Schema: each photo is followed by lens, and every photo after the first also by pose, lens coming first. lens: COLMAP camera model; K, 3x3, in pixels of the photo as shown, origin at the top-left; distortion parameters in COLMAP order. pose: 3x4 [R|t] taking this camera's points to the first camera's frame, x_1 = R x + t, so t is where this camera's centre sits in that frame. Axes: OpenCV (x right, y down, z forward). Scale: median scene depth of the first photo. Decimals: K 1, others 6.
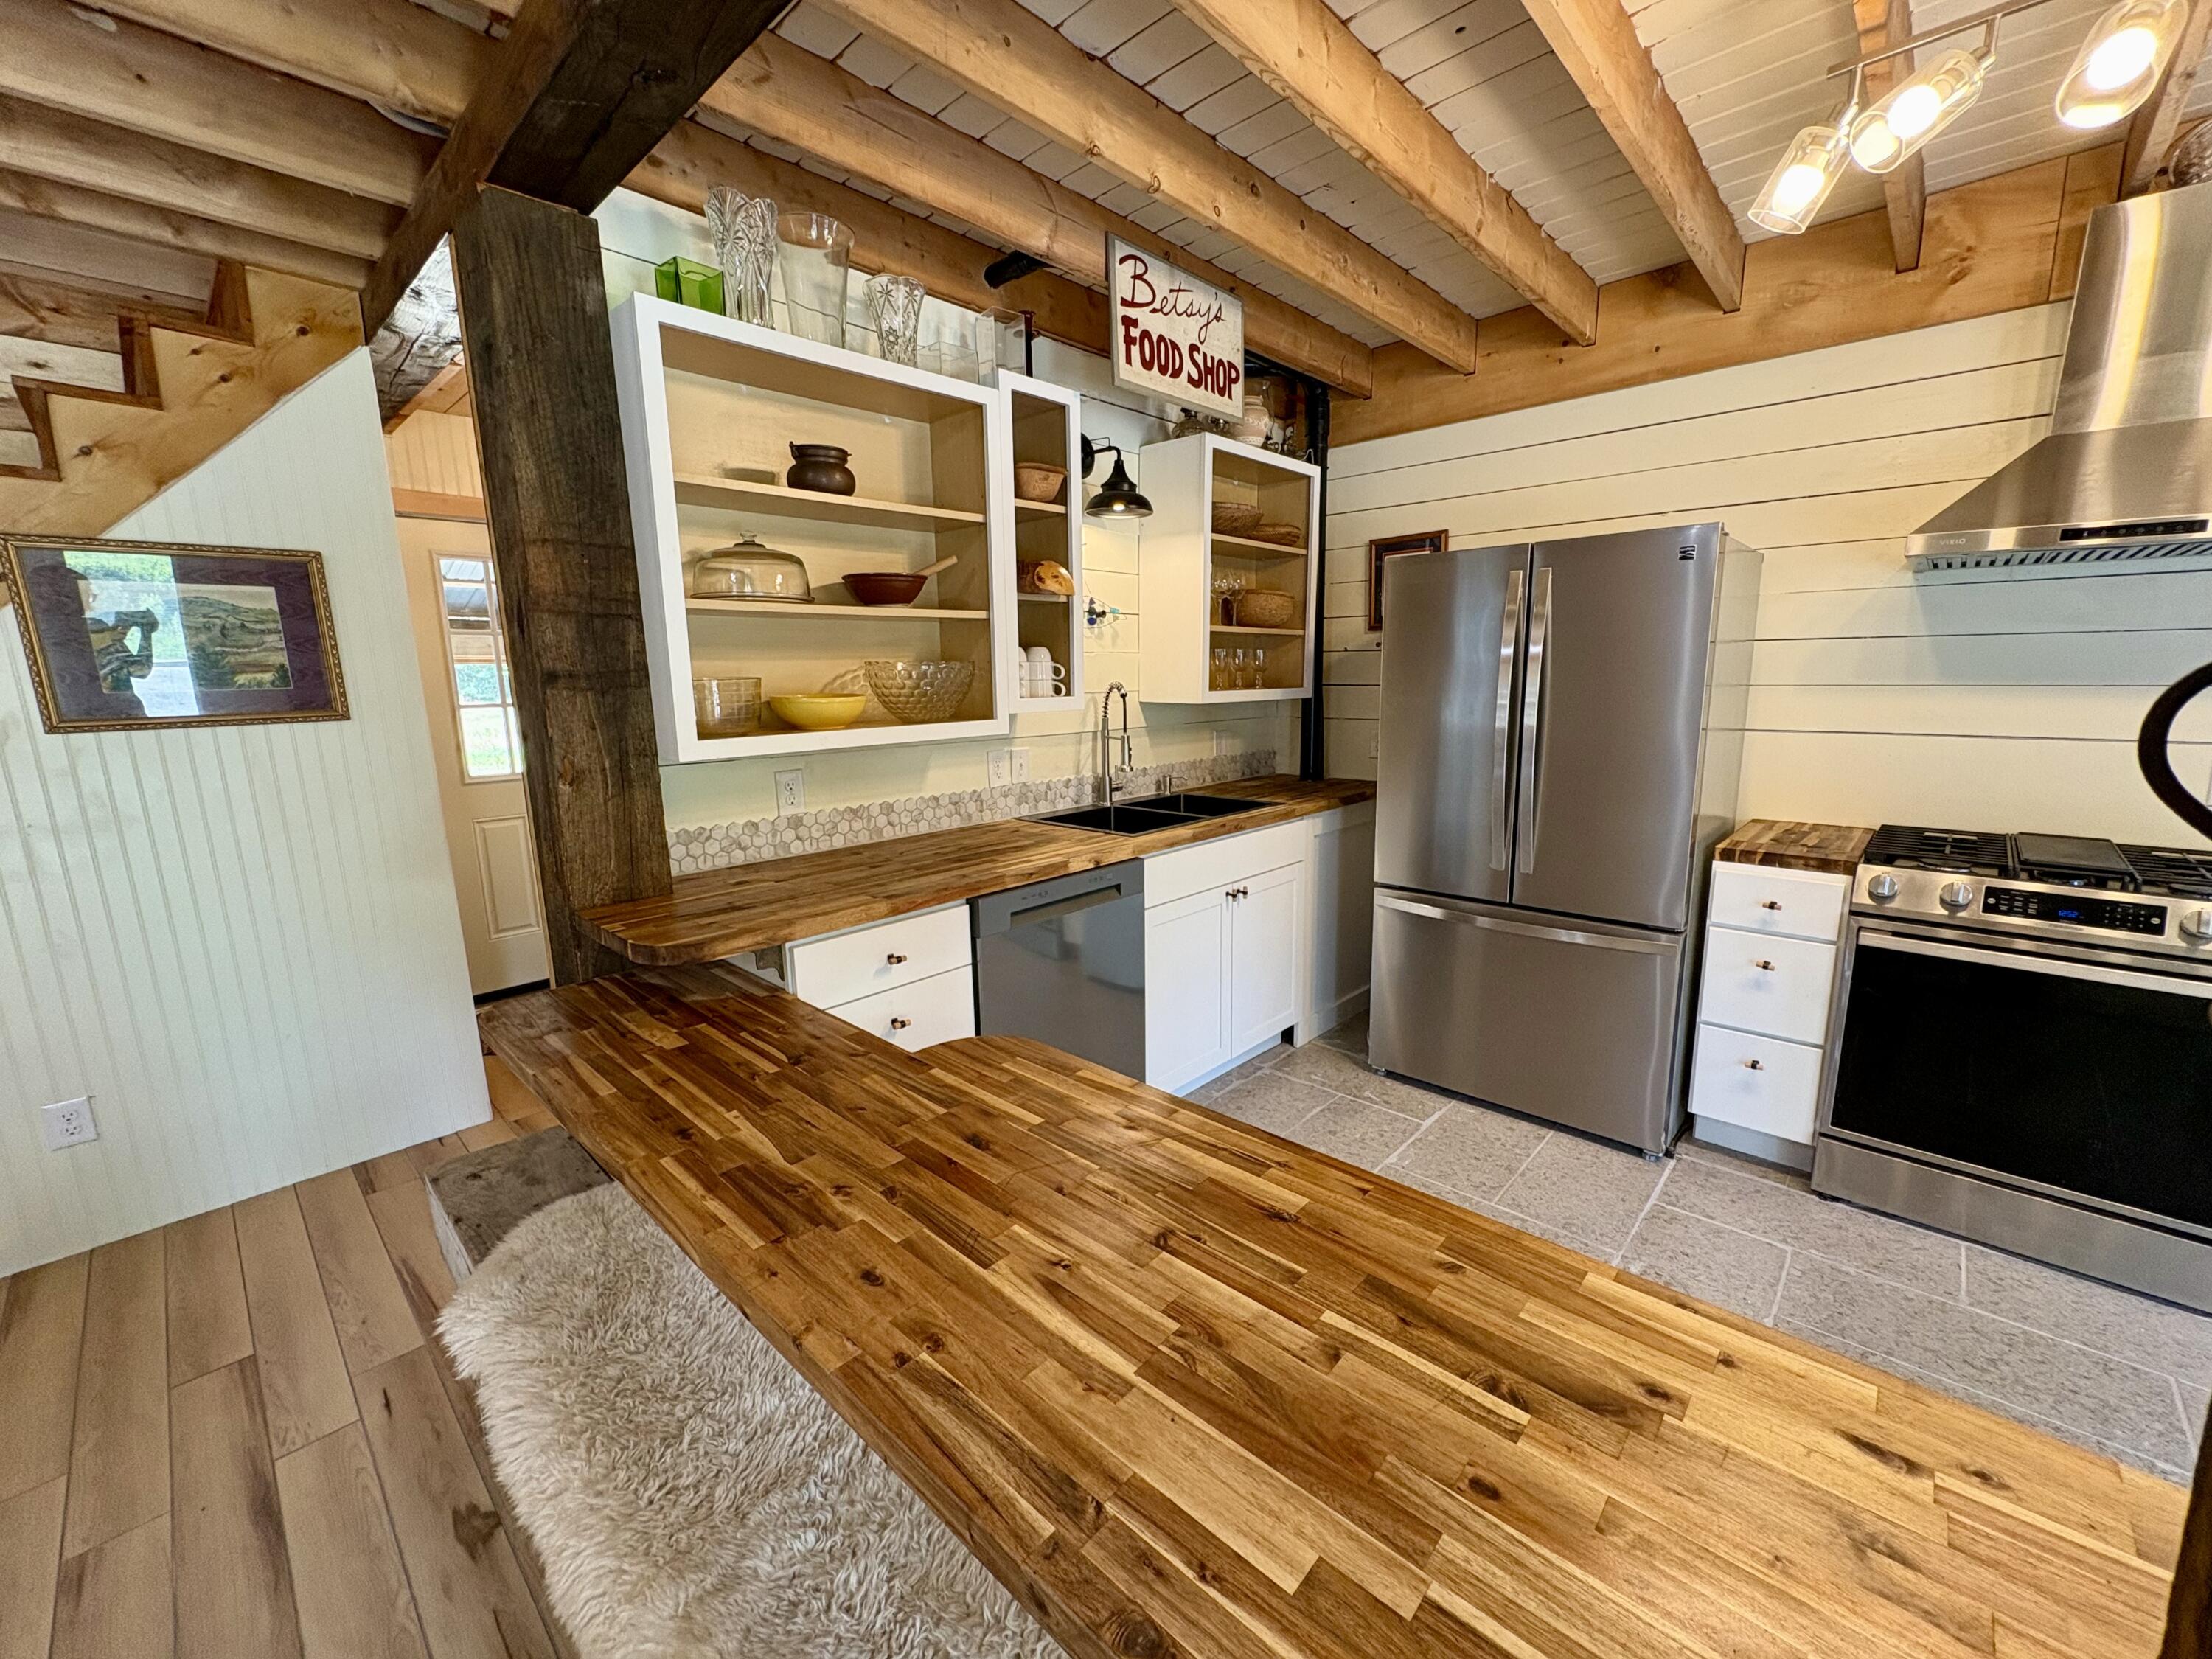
lens RADIAL K [[881.6, 0, 1111.8], [0, 881.6, 830.1], [0, 0, 1]] dist [-0.000292, 0.000107]
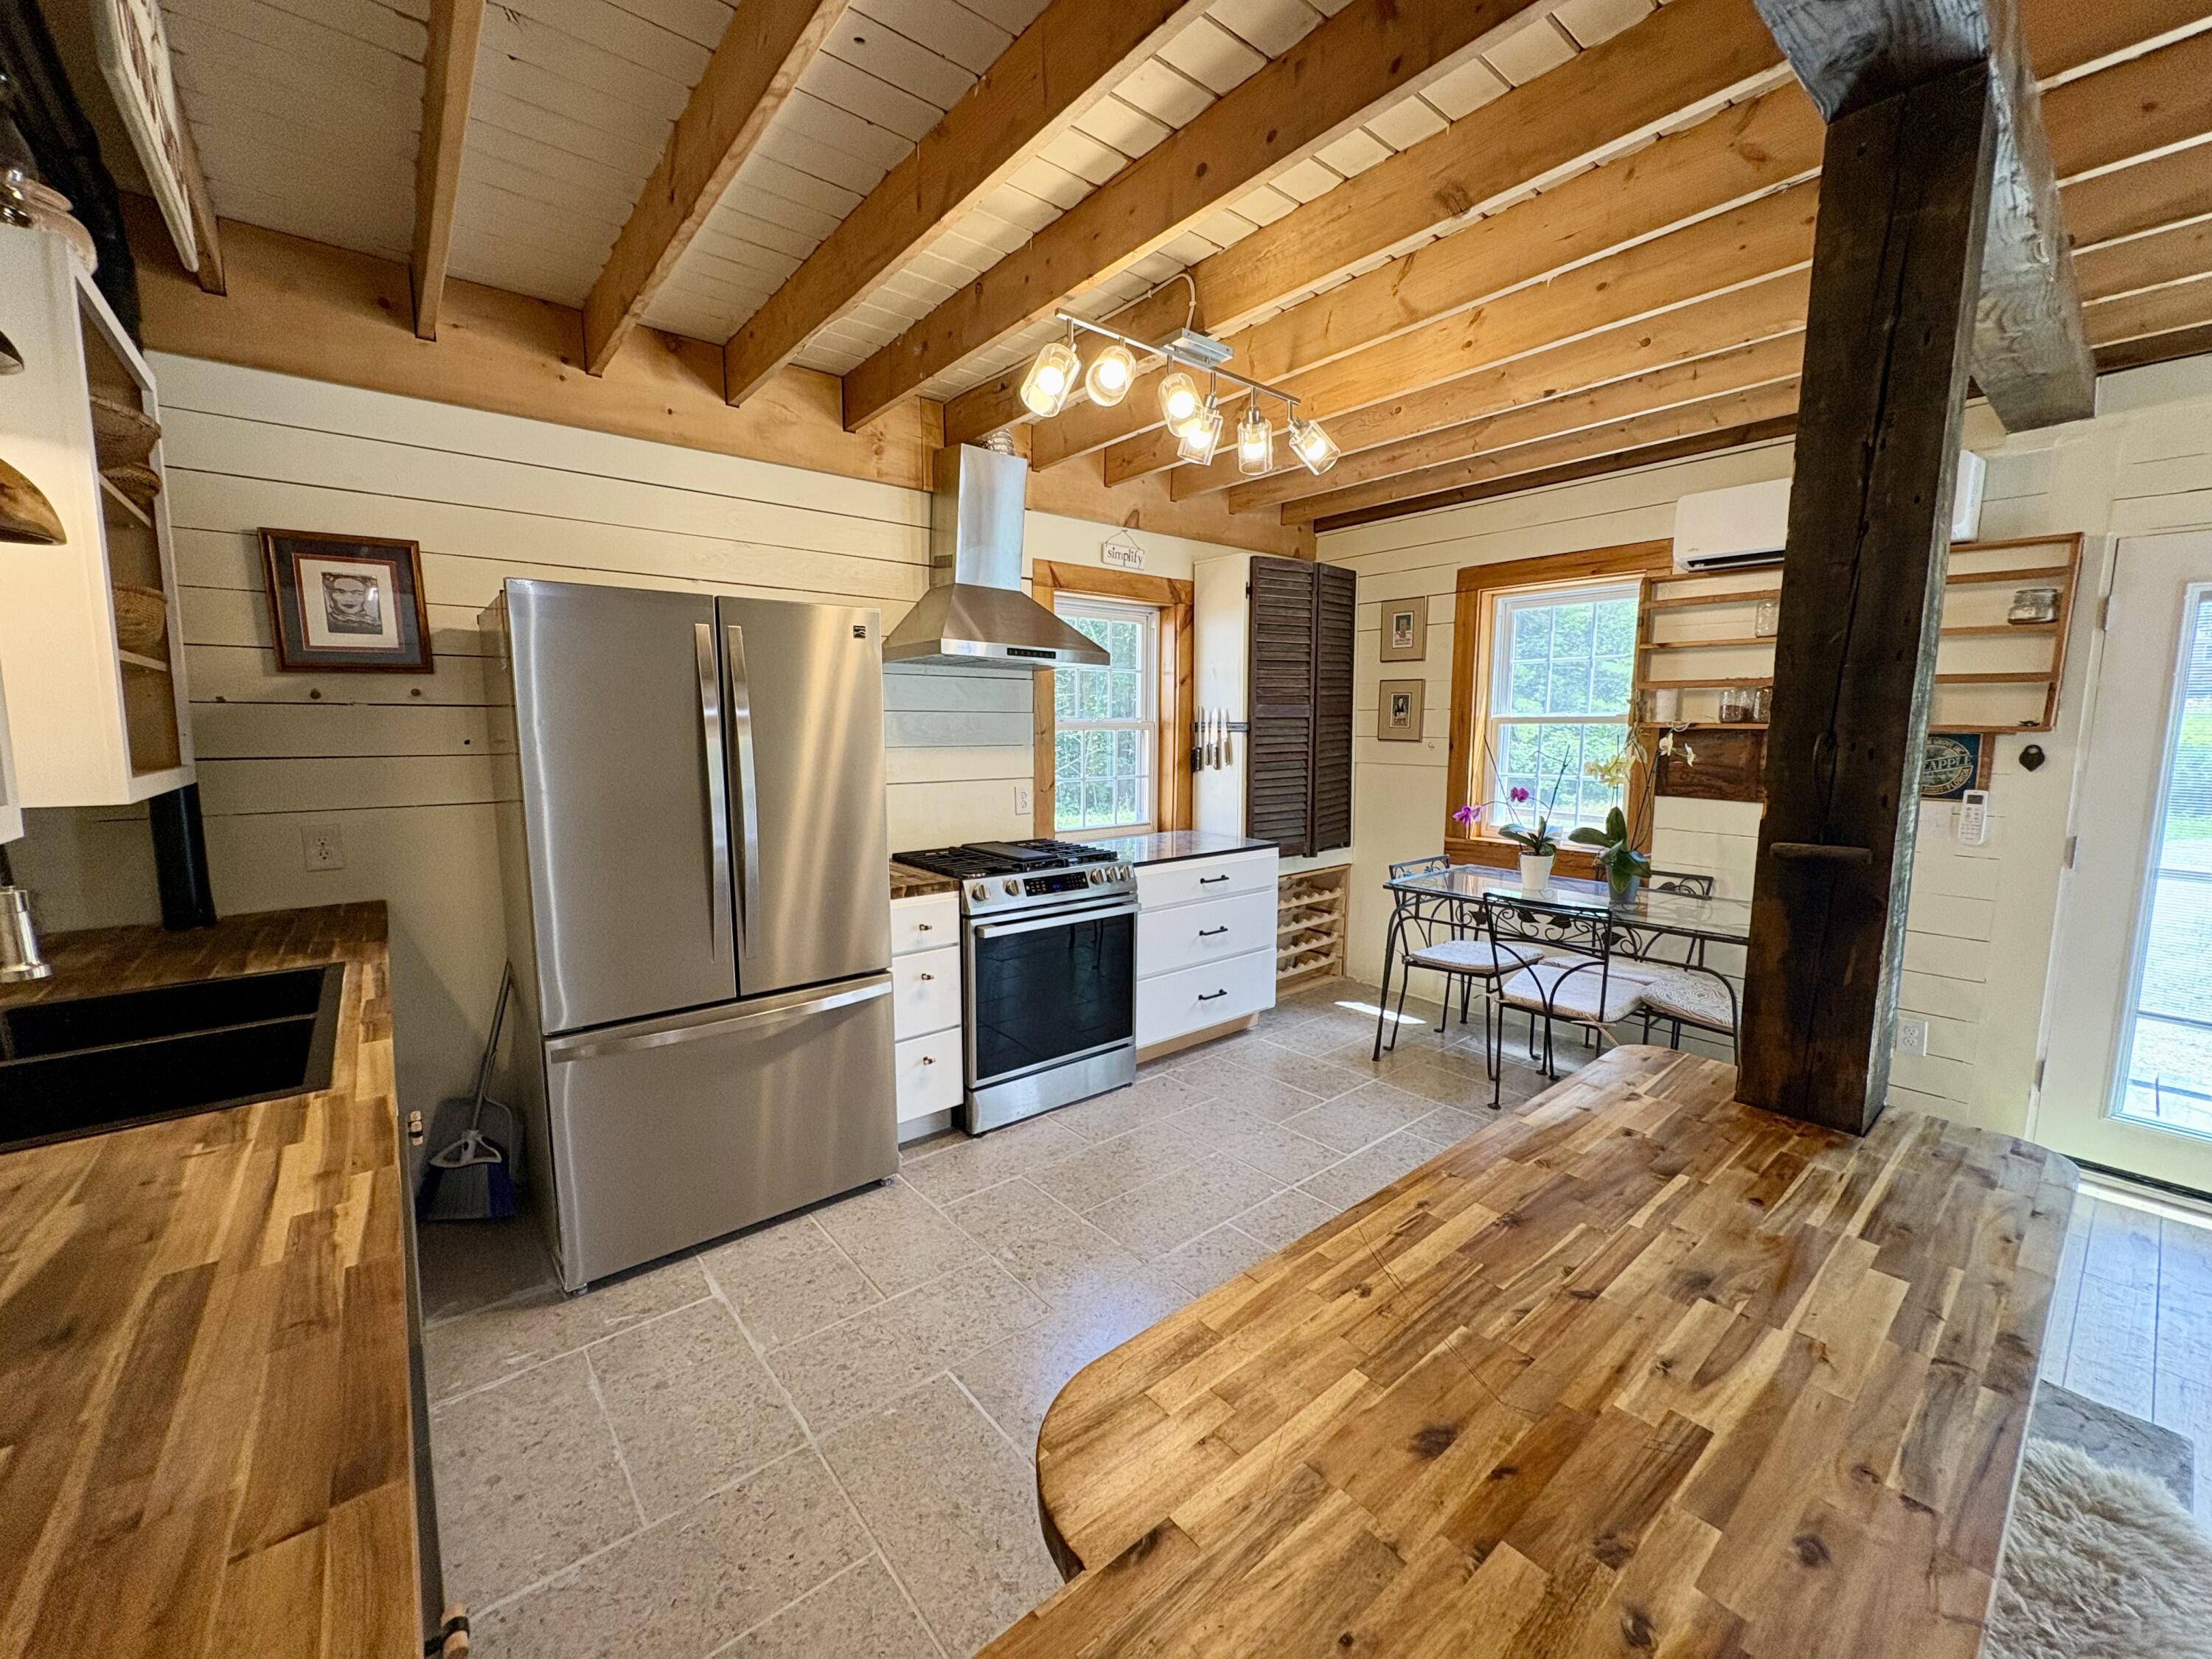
lens RADIAL K [[881.6, 0, 1112.1], [0, 881.6, 834.2], [0, 0, 1]] dist [-0.000292, 0.000107]
pose [[0.125063, -0.109297, 0.986110, -0.406380], [0.172553, 0.981163, 0.086864, -0.101876], [-0.977028, 0.159293, 0.141567, 0.551701]]
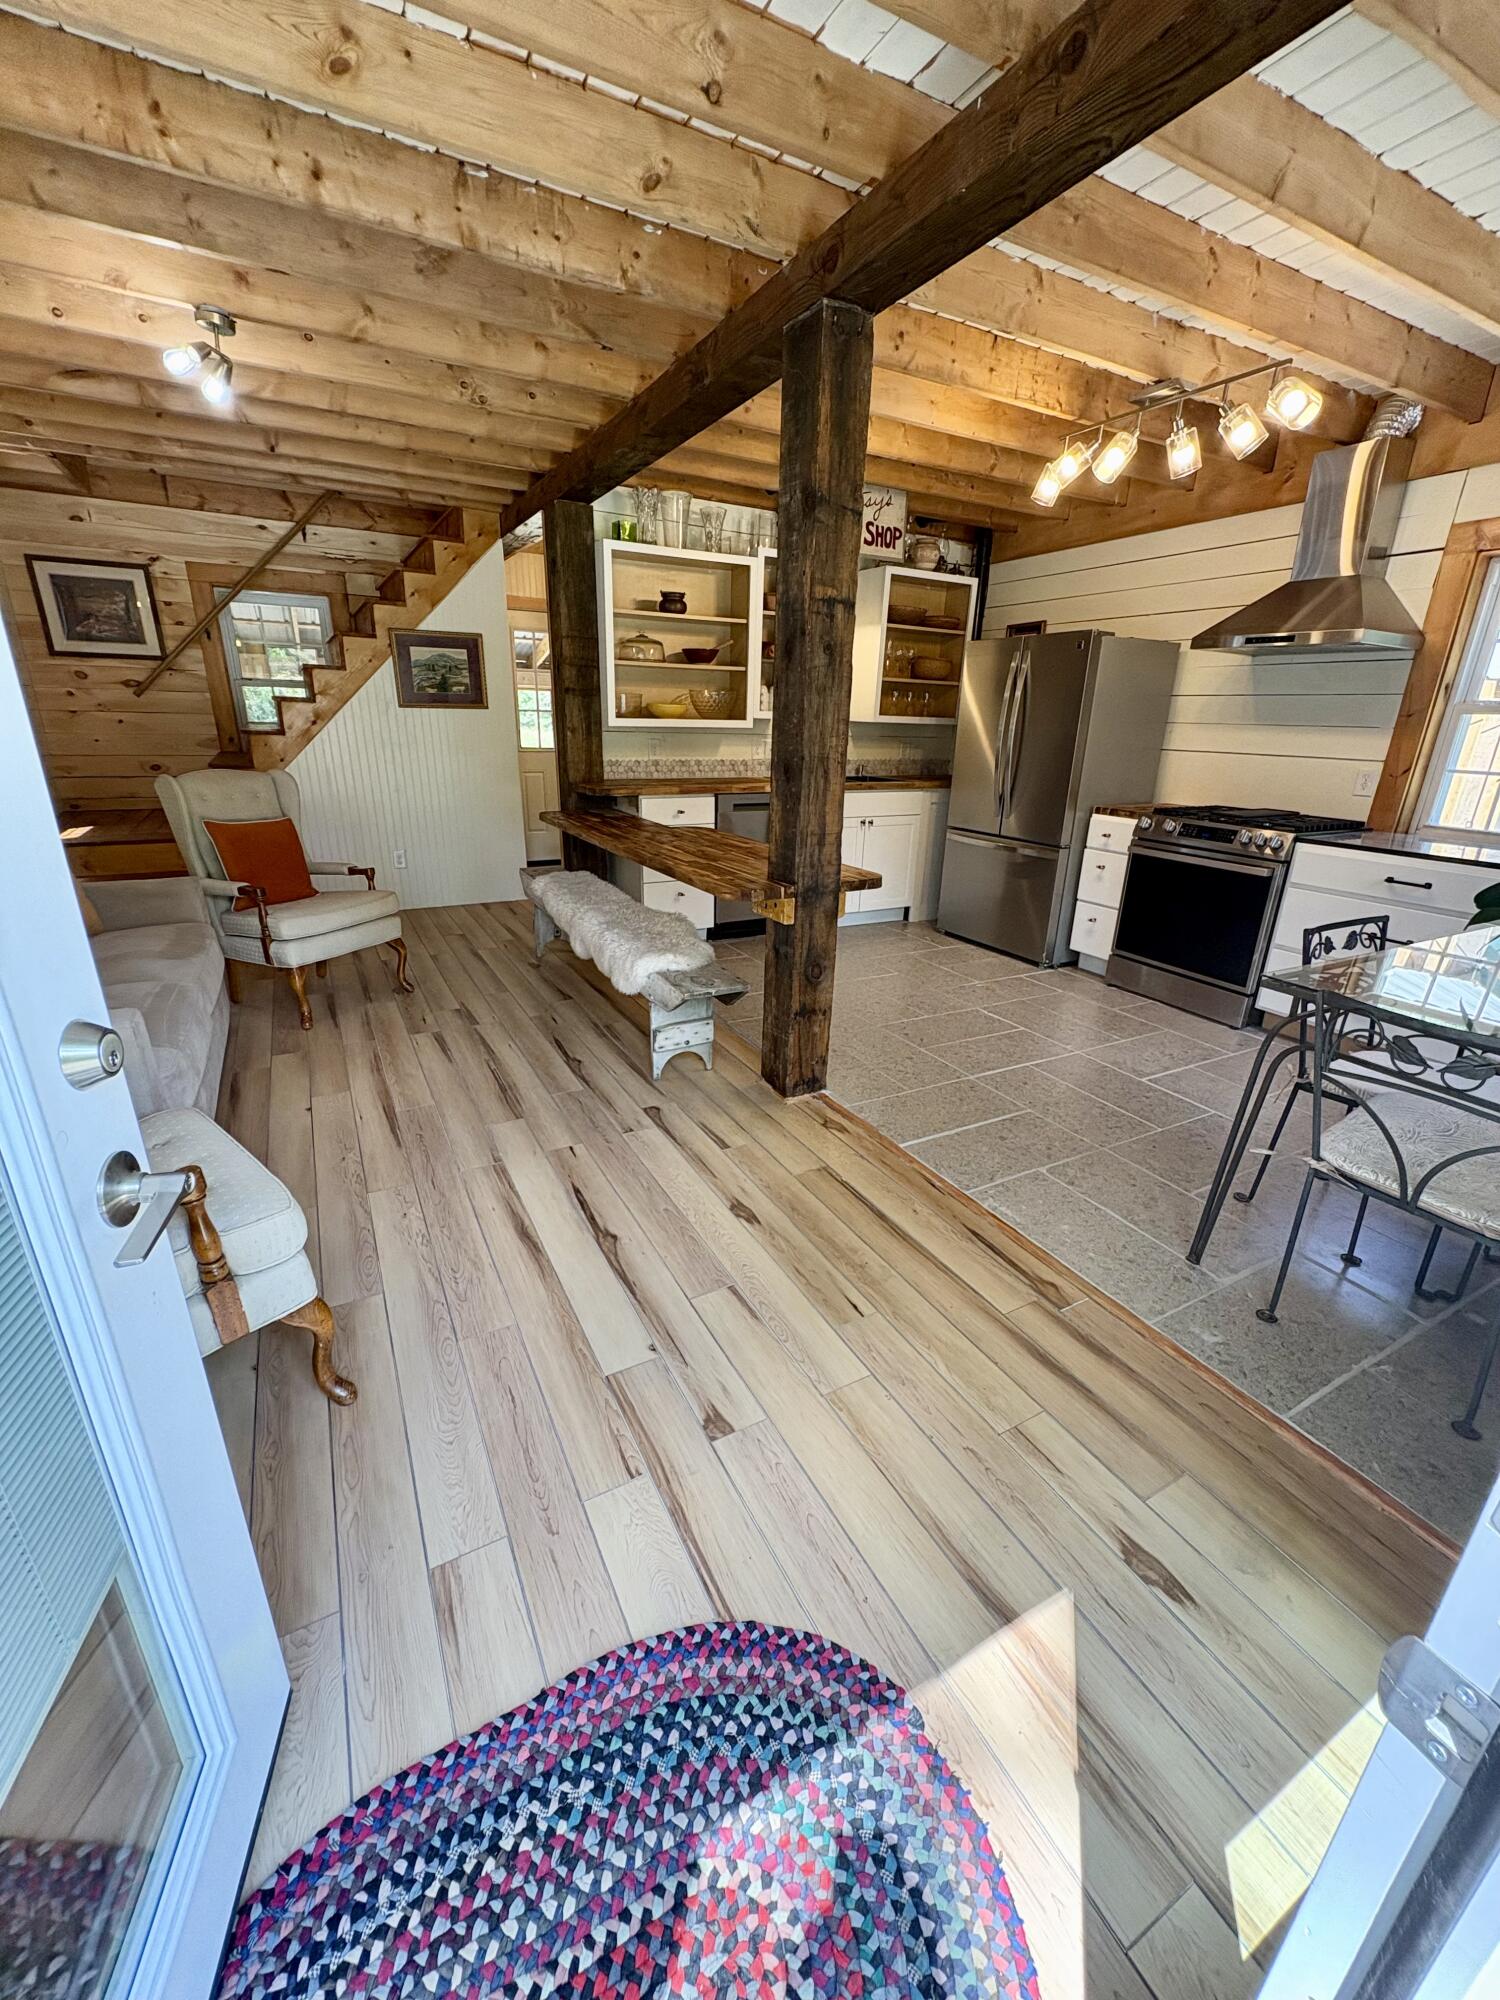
lens RADIAL K [[797.1, 0, 752.0], [0, 797.1, 1005.7], [0, 0, 1]] dist [-0.000292, 0.000107]
pose [[0.948093, 0.145013, -0.283003, 0.556720], [-0.095855, 0.978899, 0.180468, 0.211724], [0.303202, -0.143973, 0.941988, -0.964820]]
